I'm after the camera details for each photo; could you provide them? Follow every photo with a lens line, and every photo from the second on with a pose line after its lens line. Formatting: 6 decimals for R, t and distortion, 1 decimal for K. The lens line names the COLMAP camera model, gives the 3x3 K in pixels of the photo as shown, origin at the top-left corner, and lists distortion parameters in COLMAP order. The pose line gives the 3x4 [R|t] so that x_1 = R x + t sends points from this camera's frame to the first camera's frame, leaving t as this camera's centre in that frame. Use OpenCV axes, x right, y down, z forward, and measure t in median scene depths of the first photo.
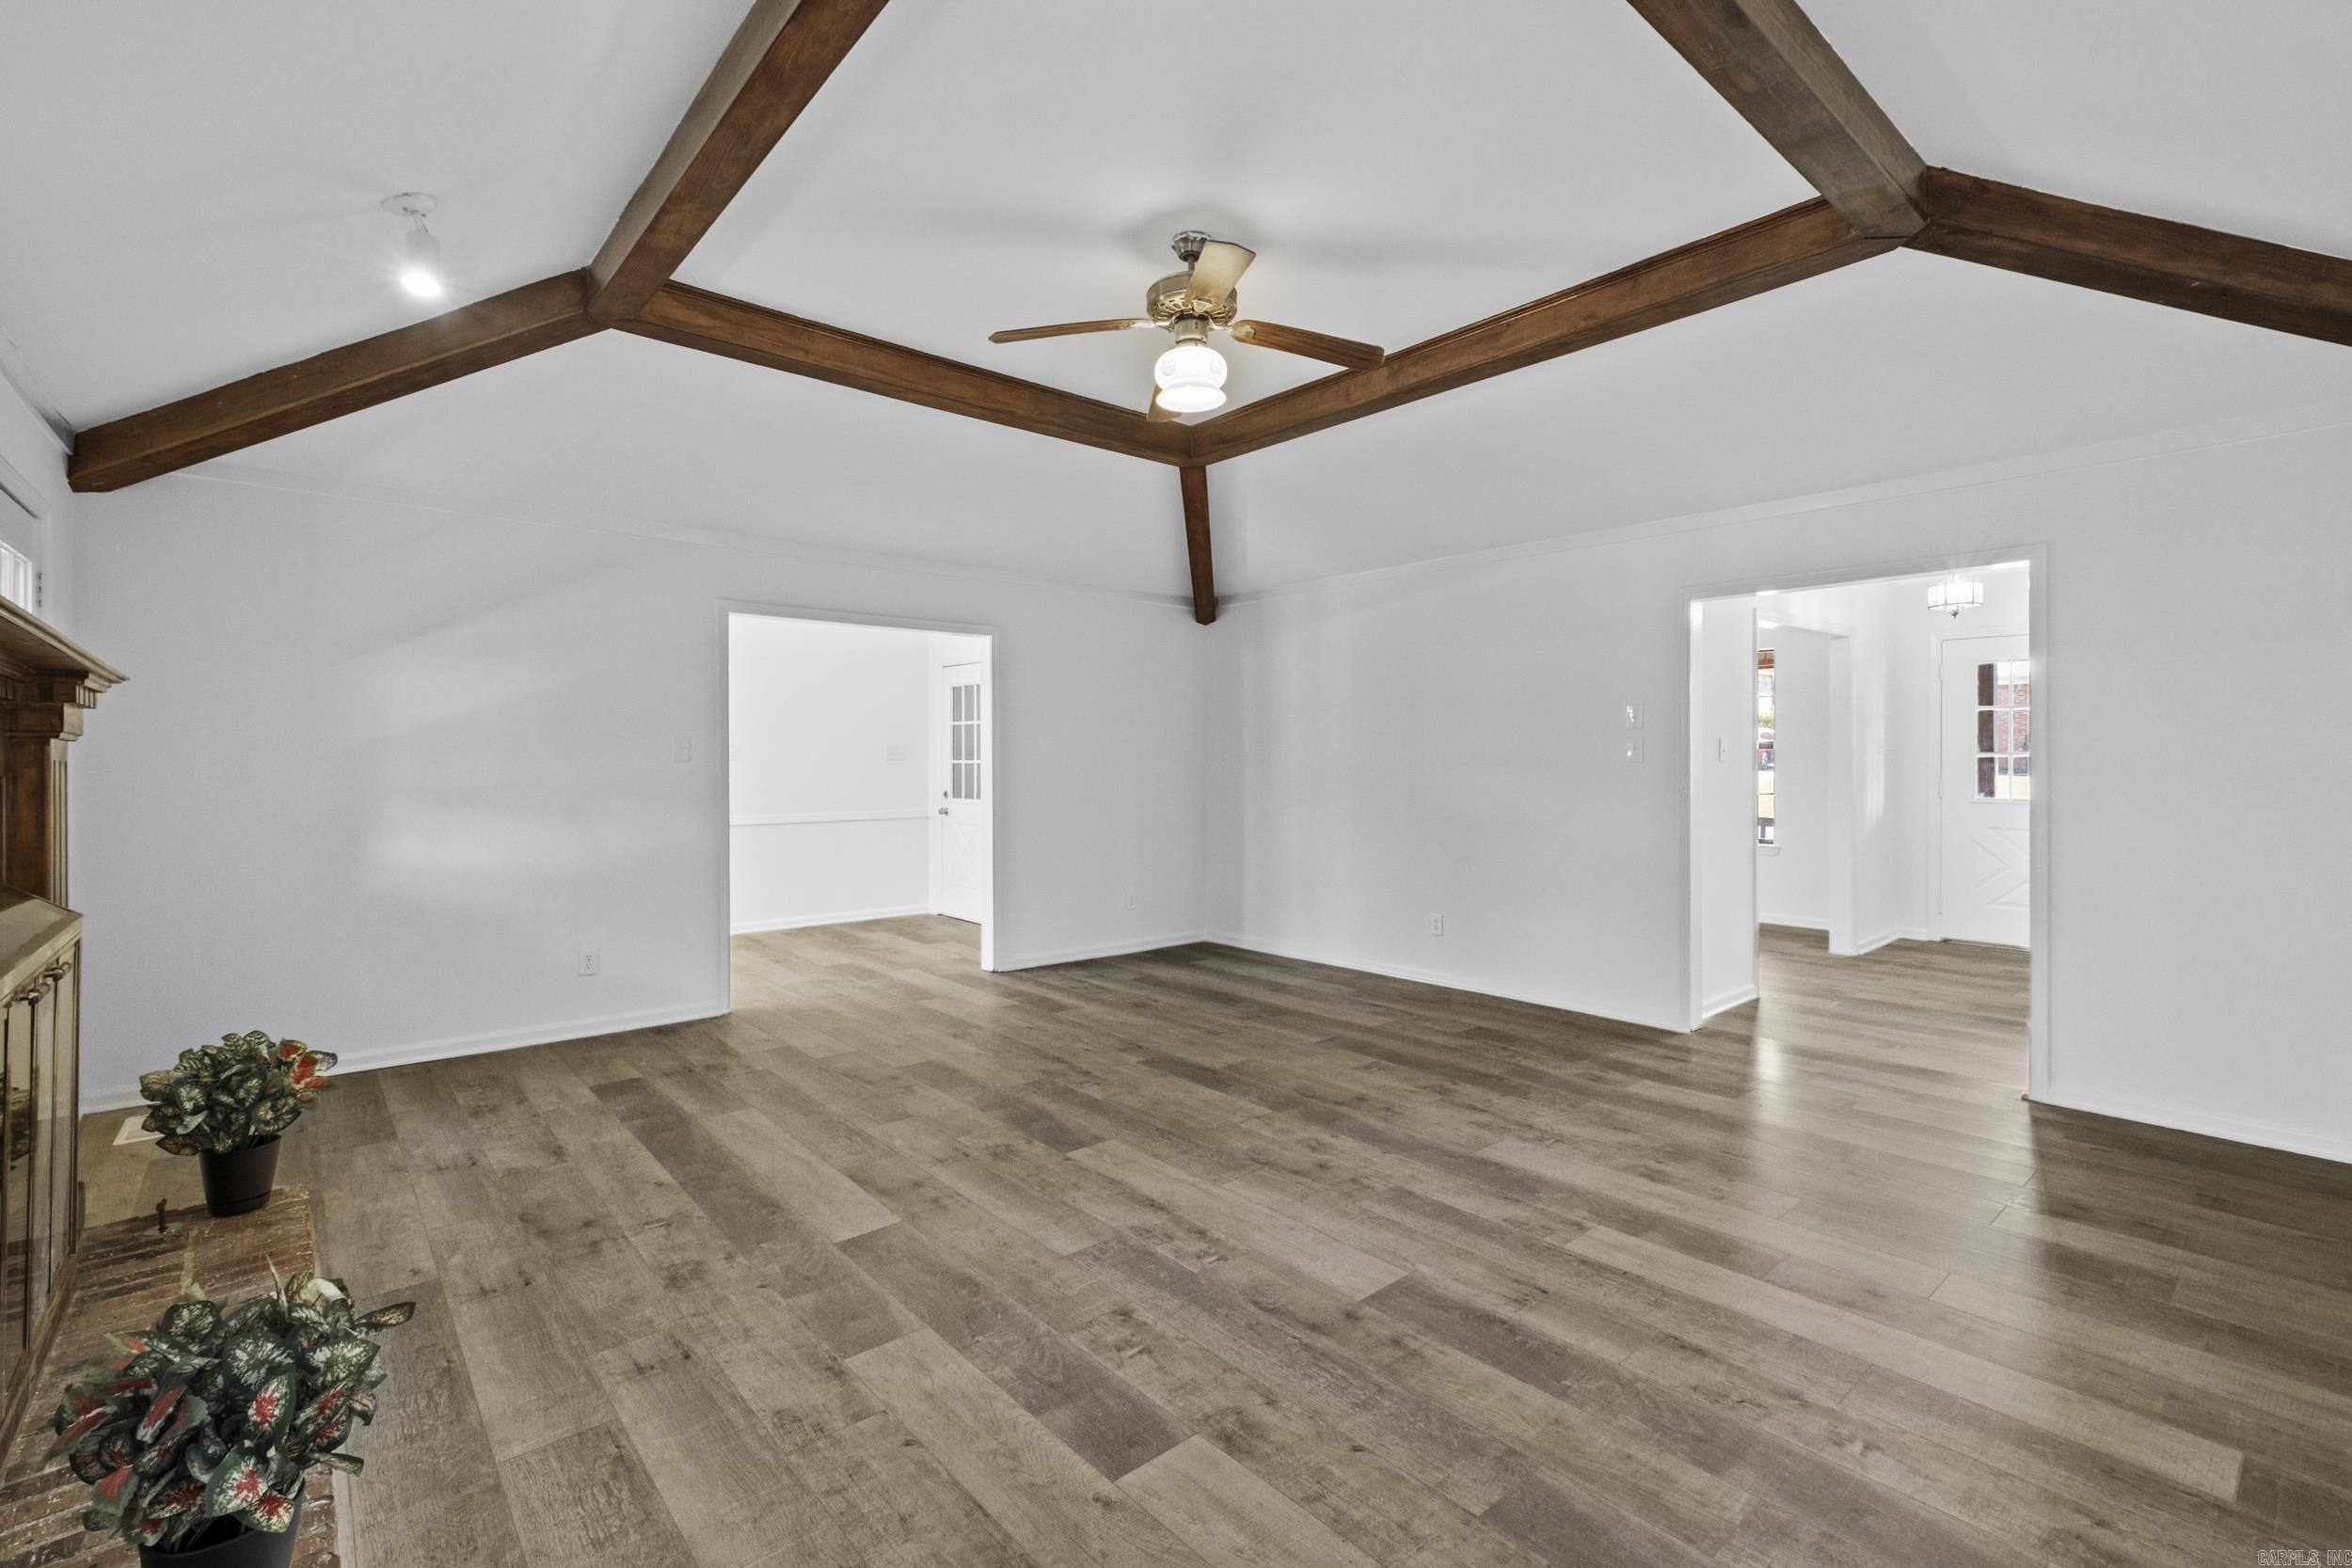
lens RADIAL K [[1027.2, 0, 1150.6], [0, 1027.2, 763.9], [0, 0, 1]] dist [0.004682, 0.000547]
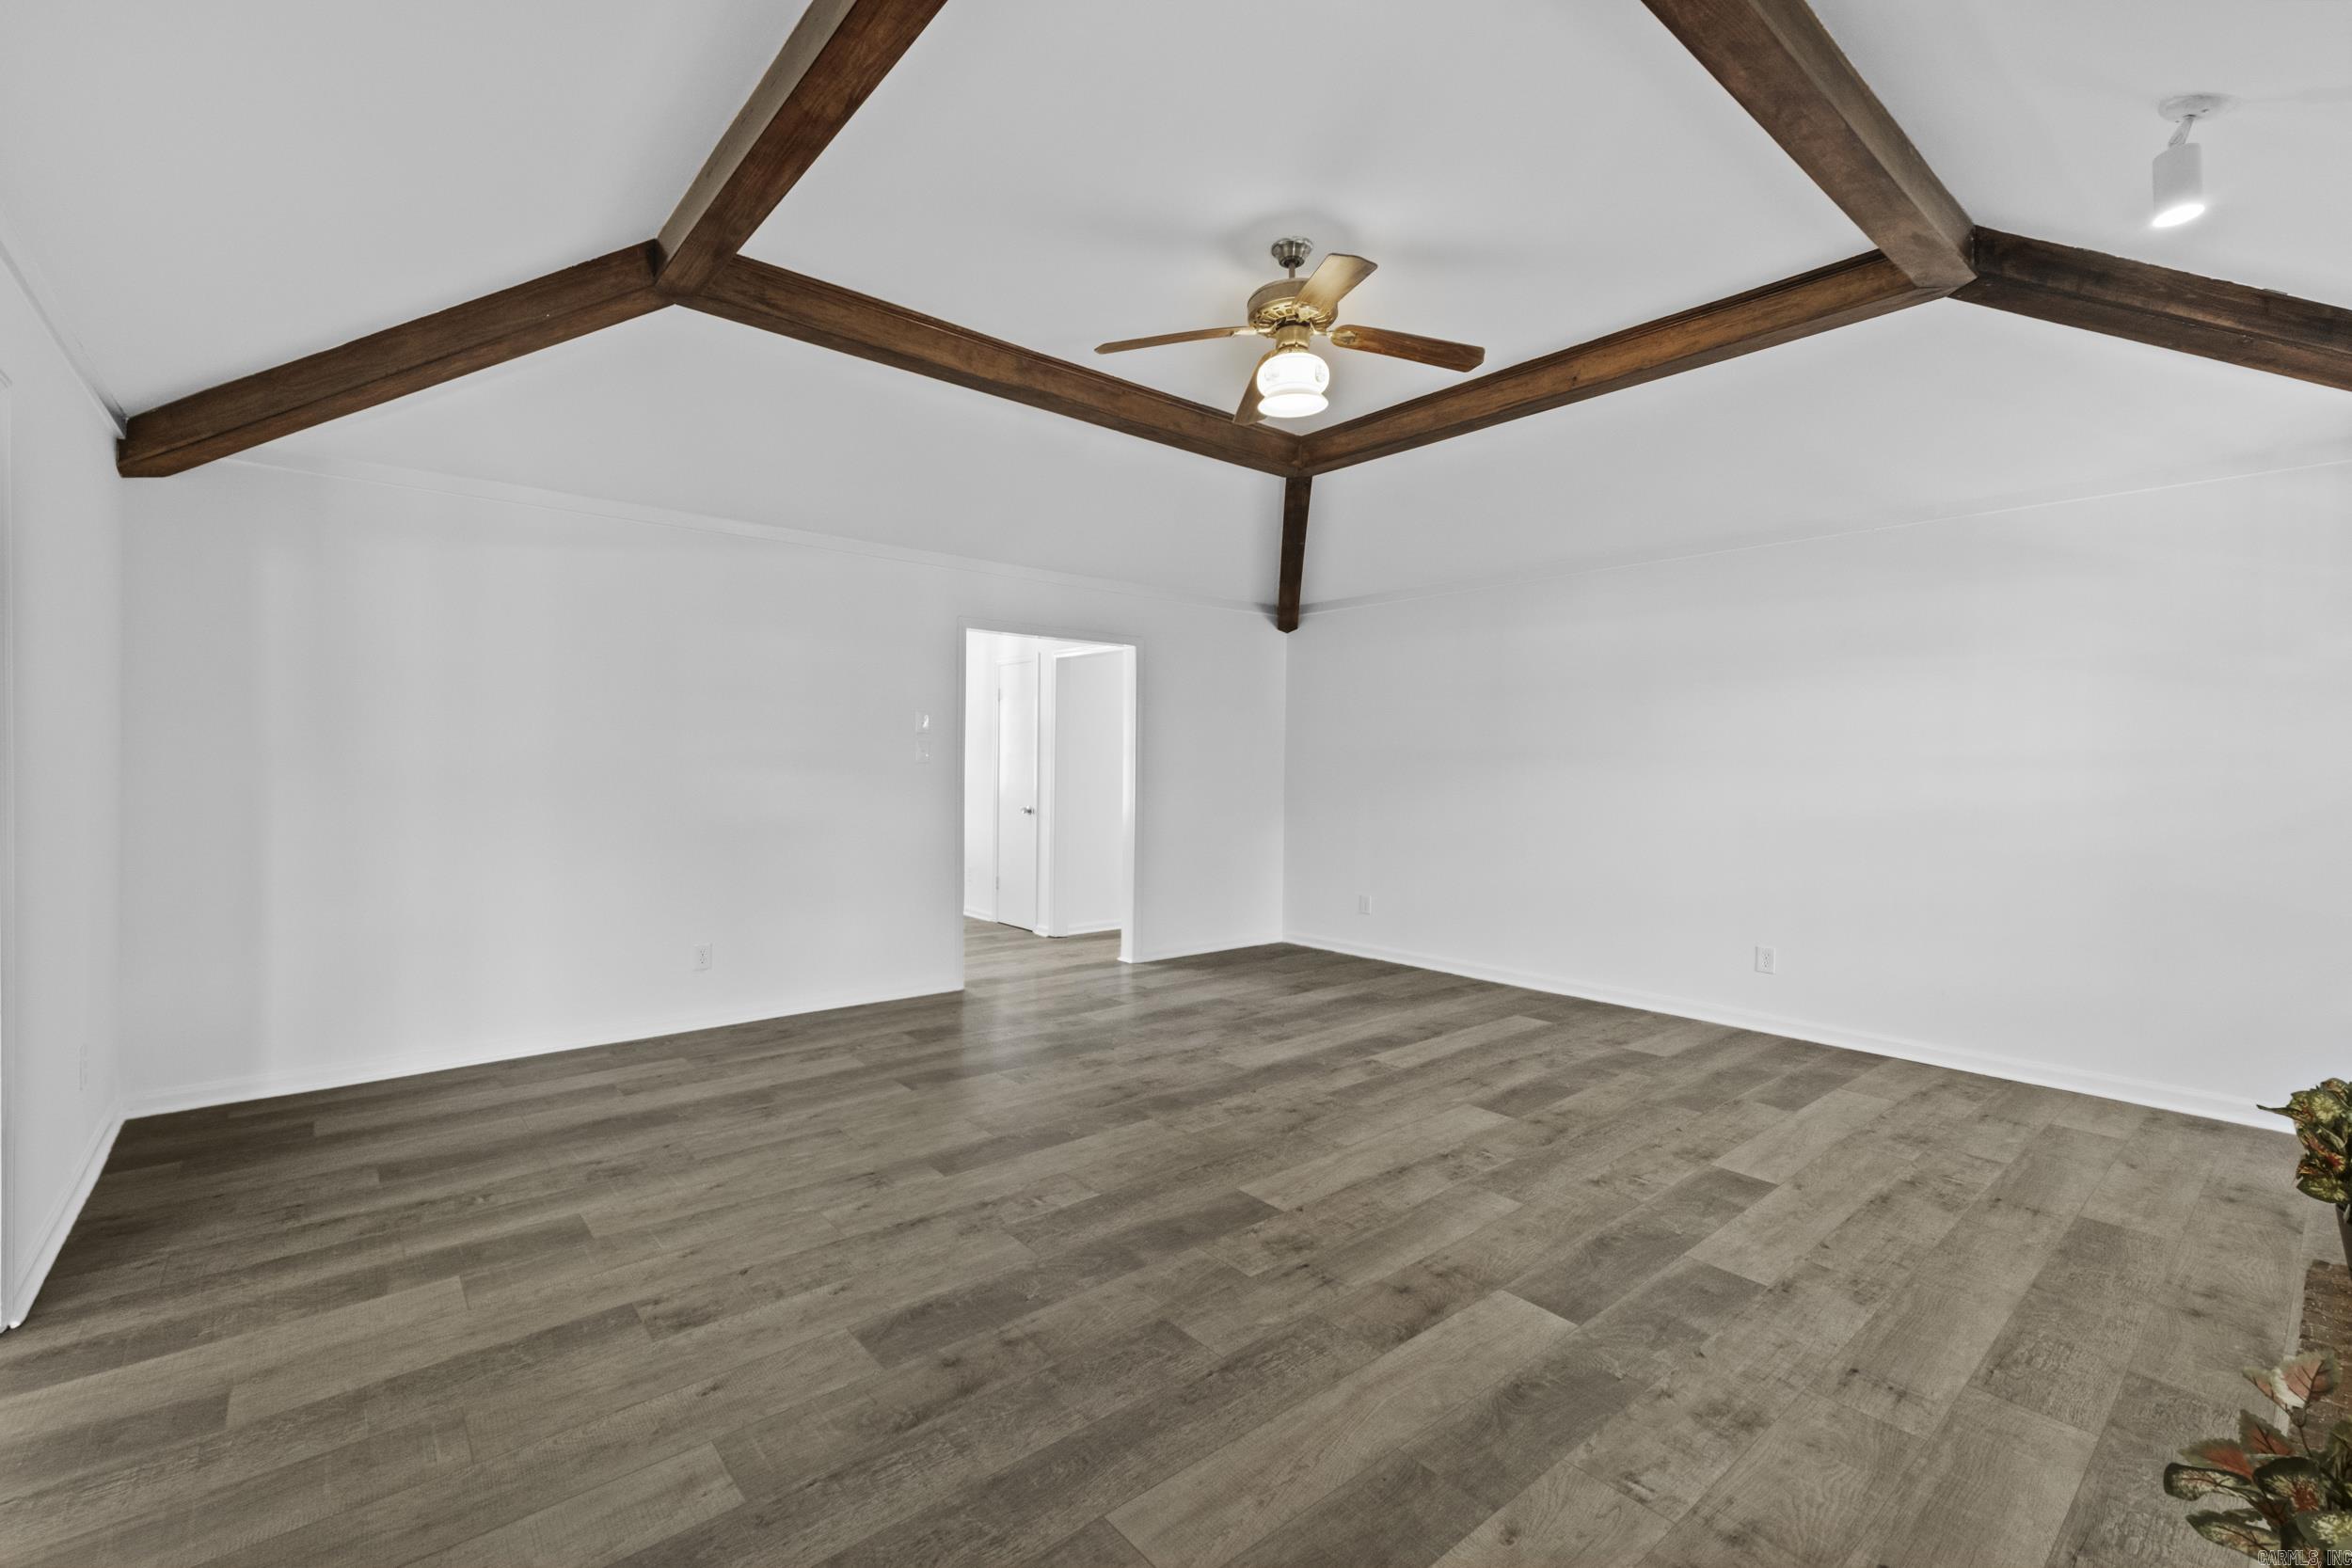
lens RADIAL K [[1016.4, 0, 1151.9], [0, 1016.4, 780.1], [0, 0, 1]] dist [0.006307, 0.000429]
pose [[0.006896, -0.013653, 0.999883, -1.020082], [-0.006238, 0.999887, 0.013696, 0.000058], [-0.999957, -0.006332, 0.006810, 1.194158]]
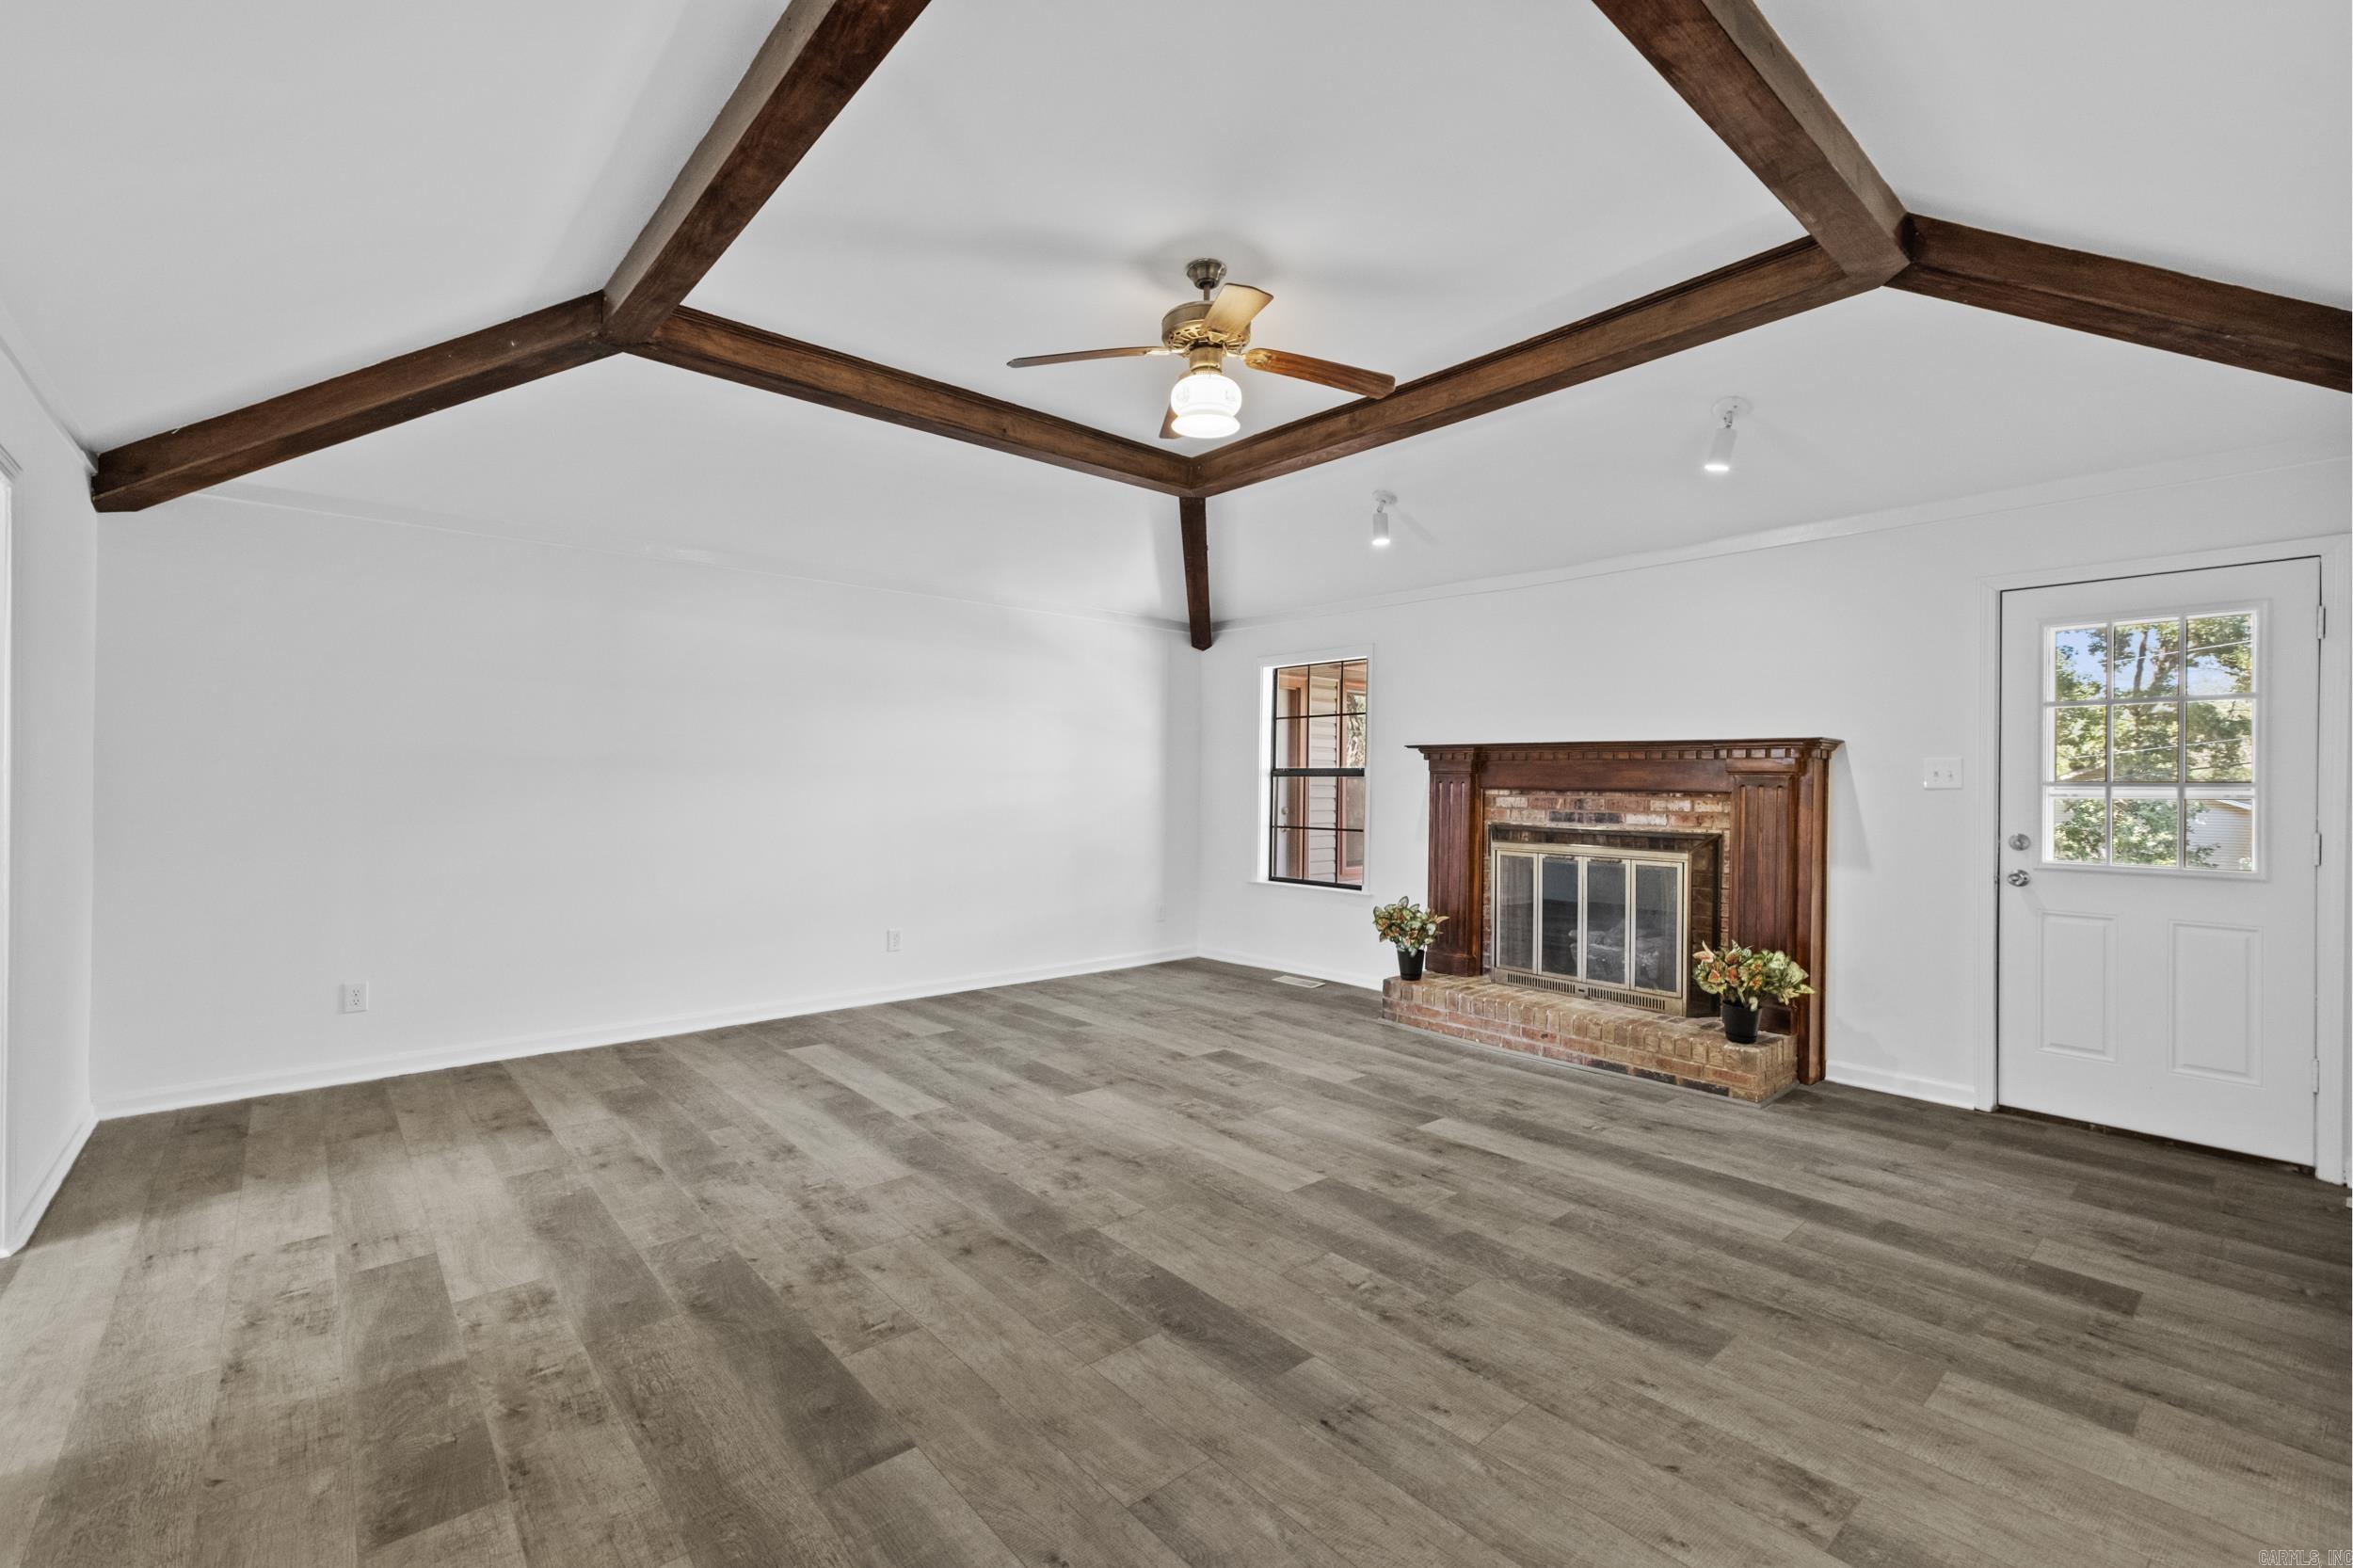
lens RADIAL K [[1008.0, 0, 1164.6], [0, 1008.0, 786.6], [0, 0, 1]] dist [0.006128, 0.000076]
pose [[-0.999788, -0.006598, -0.019488, 0.102953], [-0.006709, 0.999962, 0.005626, -0.002246], [0.019450, 0.005755, -0.999794, 2.118346]]
